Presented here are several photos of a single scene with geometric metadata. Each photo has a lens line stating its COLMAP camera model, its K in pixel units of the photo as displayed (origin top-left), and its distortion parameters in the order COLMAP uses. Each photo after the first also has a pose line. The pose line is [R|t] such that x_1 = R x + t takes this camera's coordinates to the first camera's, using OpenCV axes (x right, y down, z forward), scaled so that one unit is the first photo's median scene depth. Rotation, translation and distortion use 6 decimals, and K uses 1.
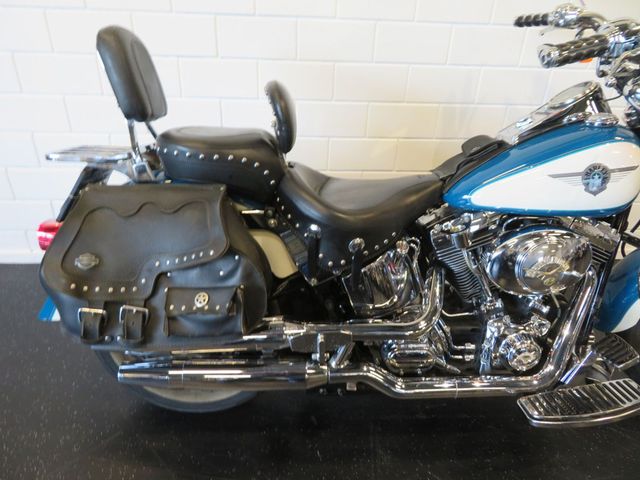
lens RADIAL K [[454.2, 0, 320.2], [0, 454.2, 236.3], [0, 0, 1]] dist [-0.007187, 0.005915]
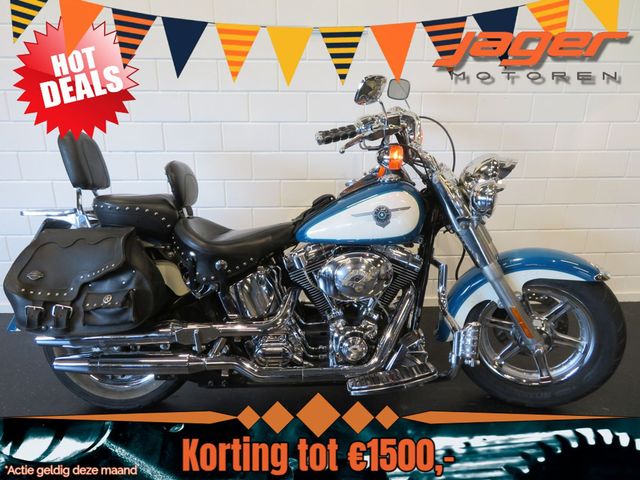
lens RADIAL K [[454.2, 0, 319.1], [0, 454.2, 235.7], [0, 0, 1]] dist [-0.007187, 0.005915]
pose [[0.999138, -0.027437, -0.031153, 0.431445], [0.020531, 0.978838, -0.203602, 0.224254], [0.036080, 0.202787, 0.978558, -0.424966]]
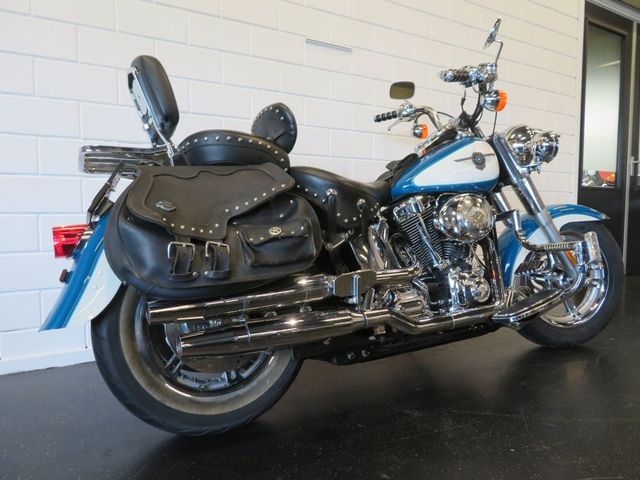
lens RADIAL K [[454.2, 0, 324.5], [0, 454.2, 242.6], [0, 0, 1]] dist [-0.007187, 0.005915]
pose [[0.890633, -0.083117, 0.447063, -0.588862], [0.265214, 0.893562, -0.362226, 0.543522], [-0.369371, 0.441178, 0.817880, 0.023605]]
